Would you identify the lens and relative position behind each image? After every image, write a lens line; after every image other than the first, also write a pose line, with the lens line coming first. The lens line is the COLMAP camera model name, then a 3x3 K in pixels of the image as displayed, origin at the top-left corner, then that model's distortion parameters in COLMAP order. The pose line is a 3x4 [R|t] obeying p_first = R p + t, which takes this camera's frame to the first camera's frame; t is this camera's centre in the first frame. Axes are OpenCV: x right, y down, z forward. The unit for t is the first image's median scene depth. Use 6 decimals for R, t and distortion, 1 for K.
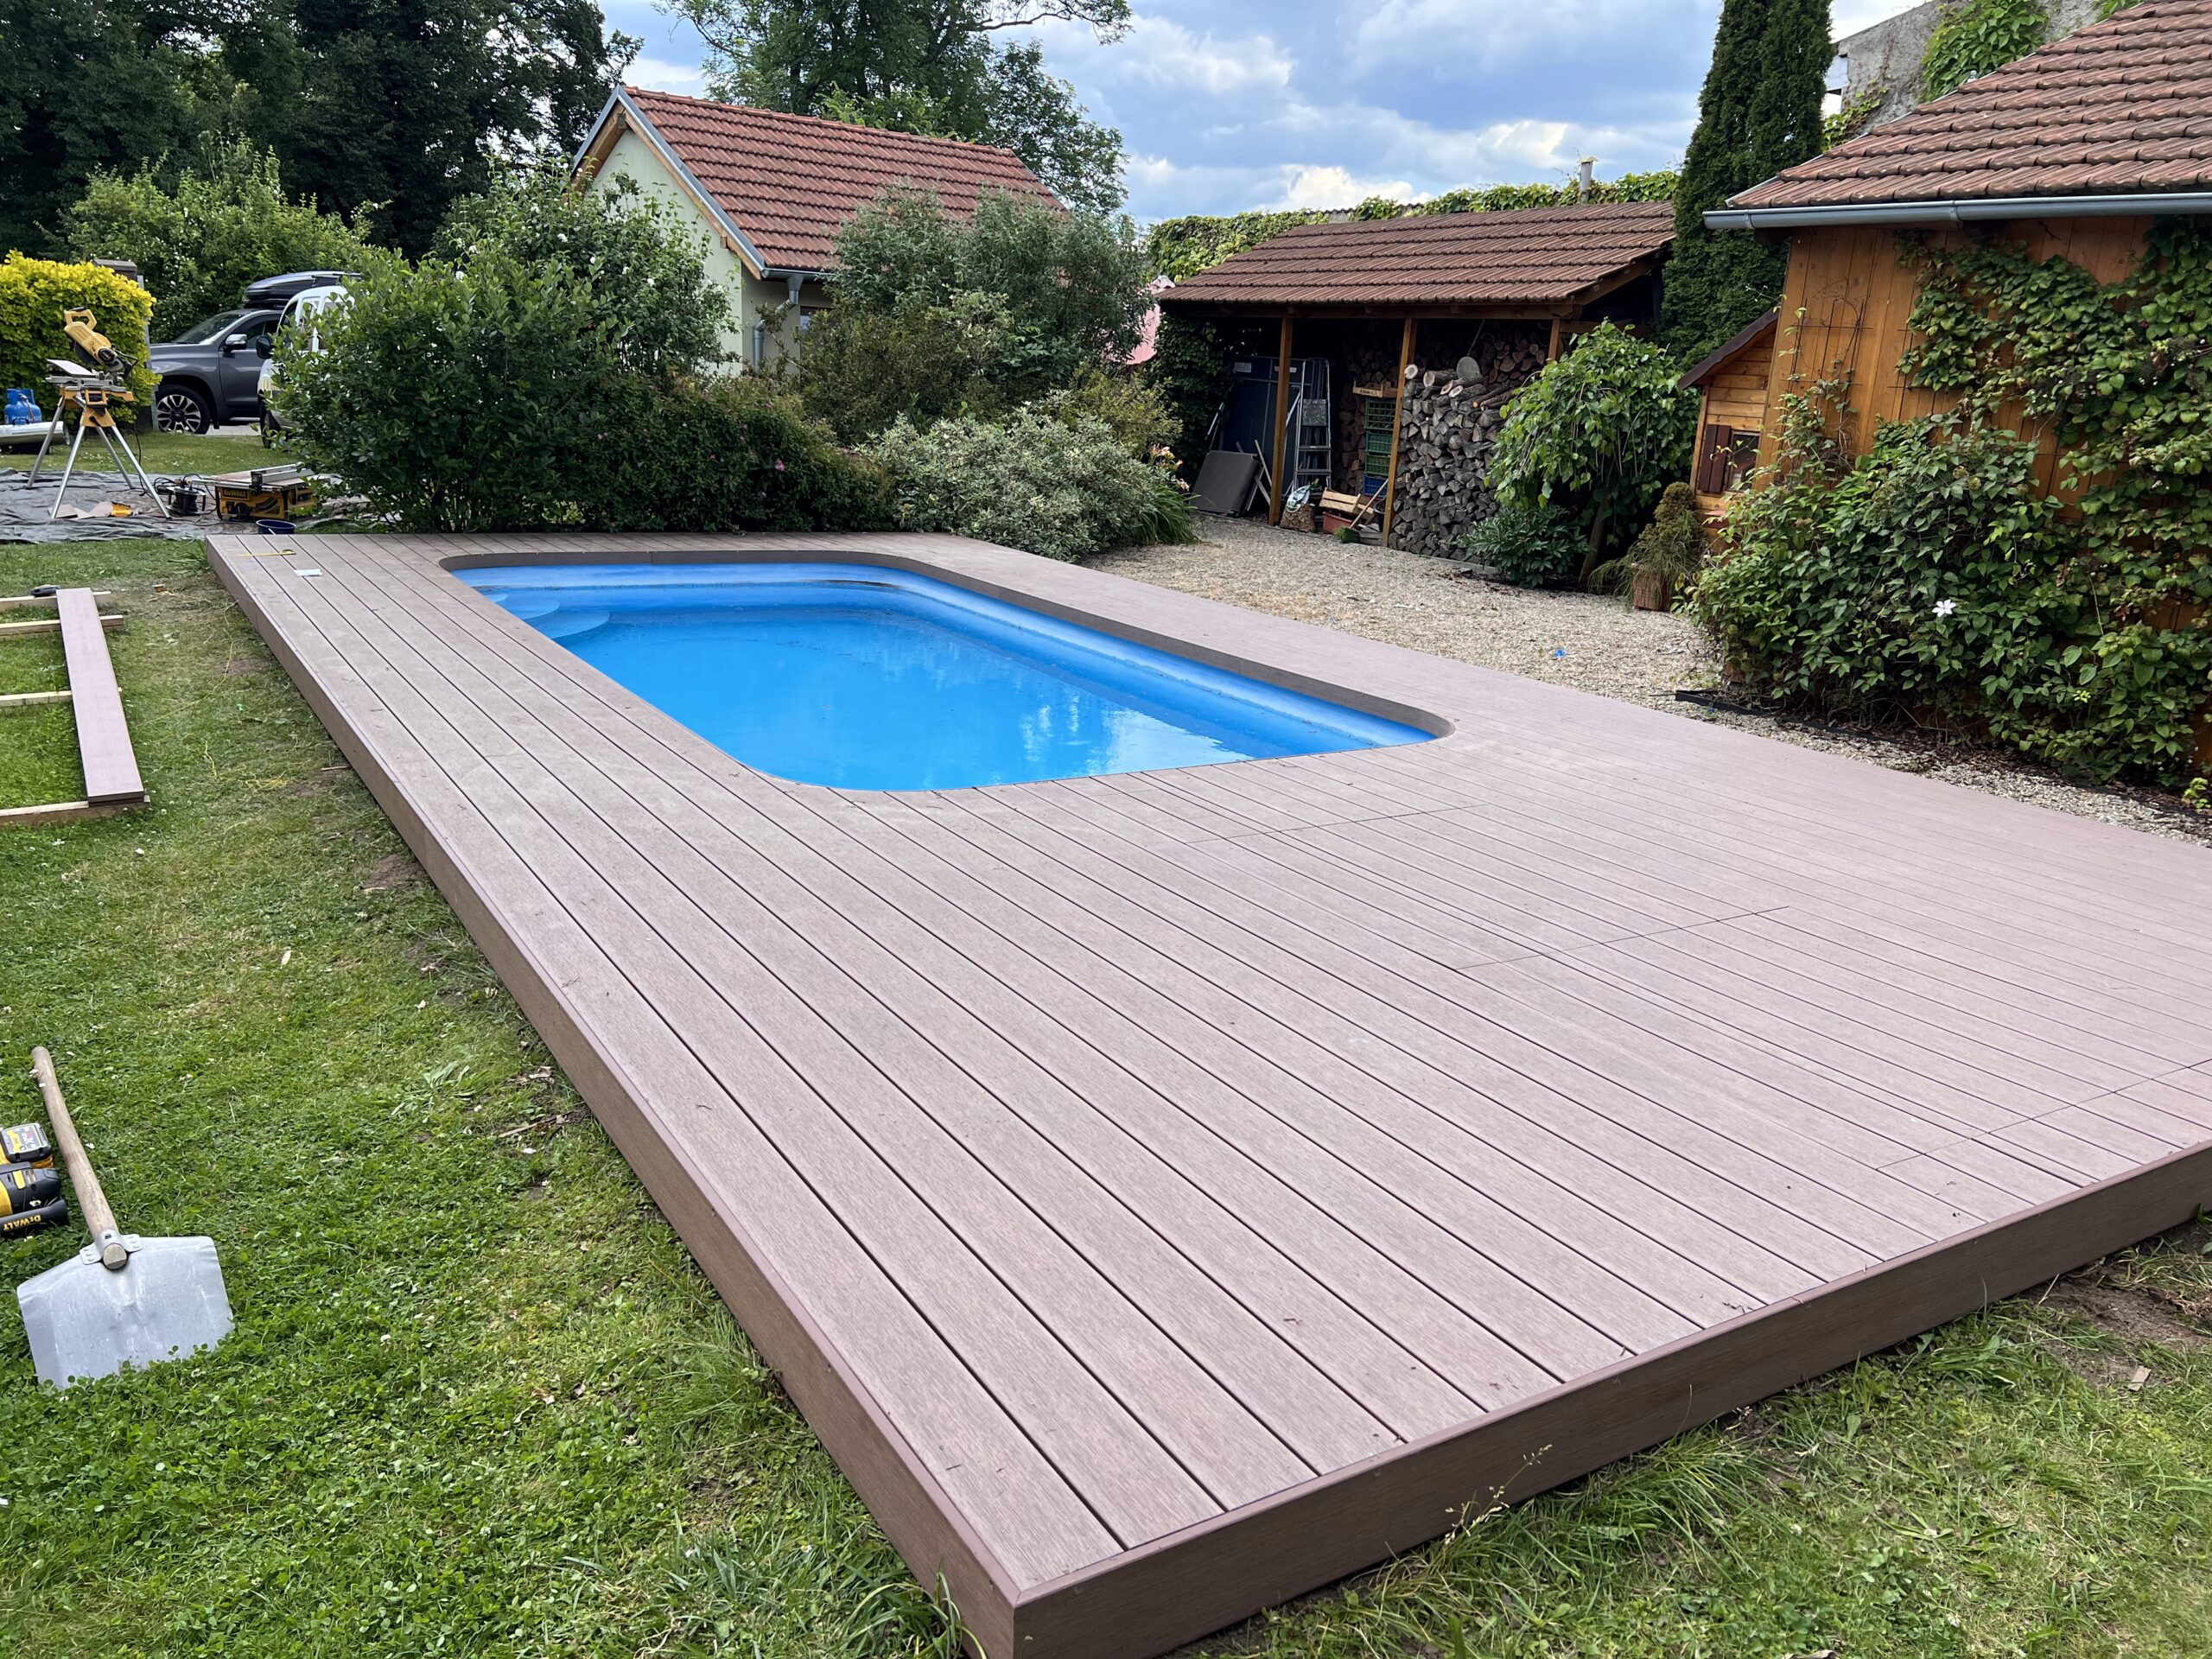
lens RADIAL K [[1674.4, 0, 1101.8], [0, 1674.4, 825.6], [0, 0, 1]] dist [0.043308, -0.062835]
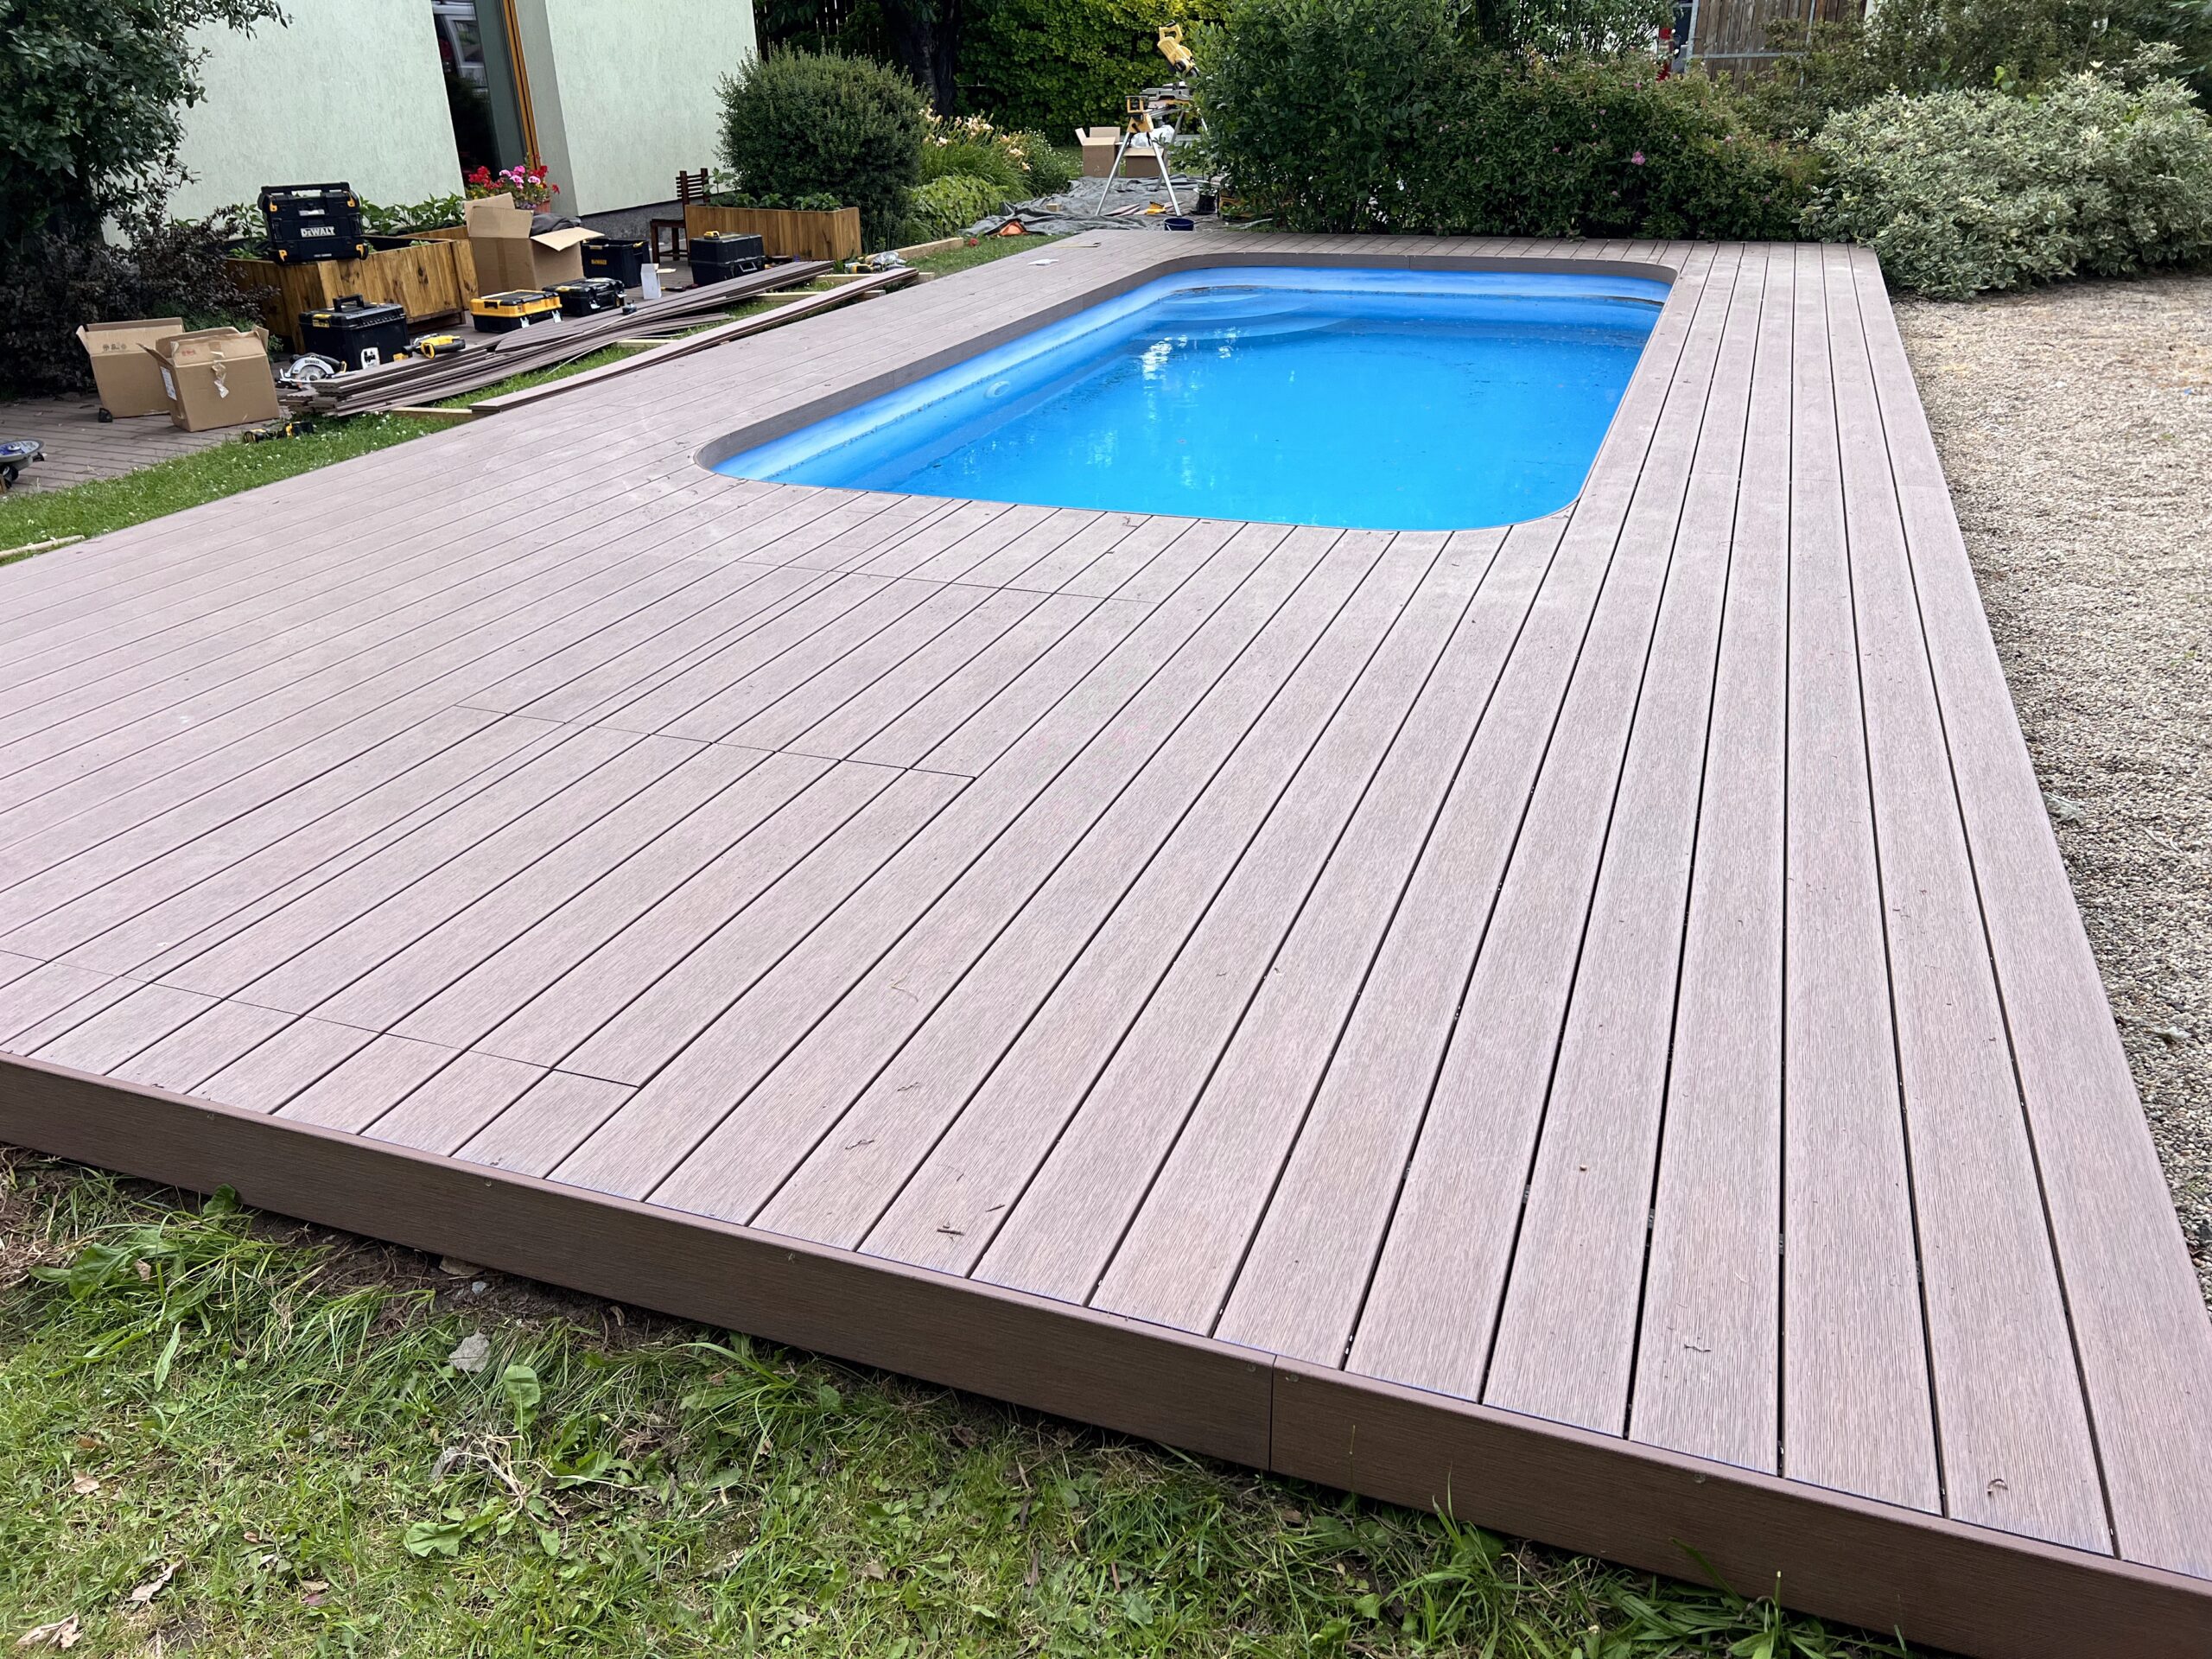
lens RADIAL K [[1674.4, 0, 1110.2], [0, 1674.4, 833.2], [0, 0, 1]] dist [0.043308, -0.062835]
pose [[0.617180, 0.281267, -0.734832, 0.410919], [-0.159862, 0.959270, 0.232907, -0.043619], [0.770411, -0.026273, 0.637006, 0.249858]]
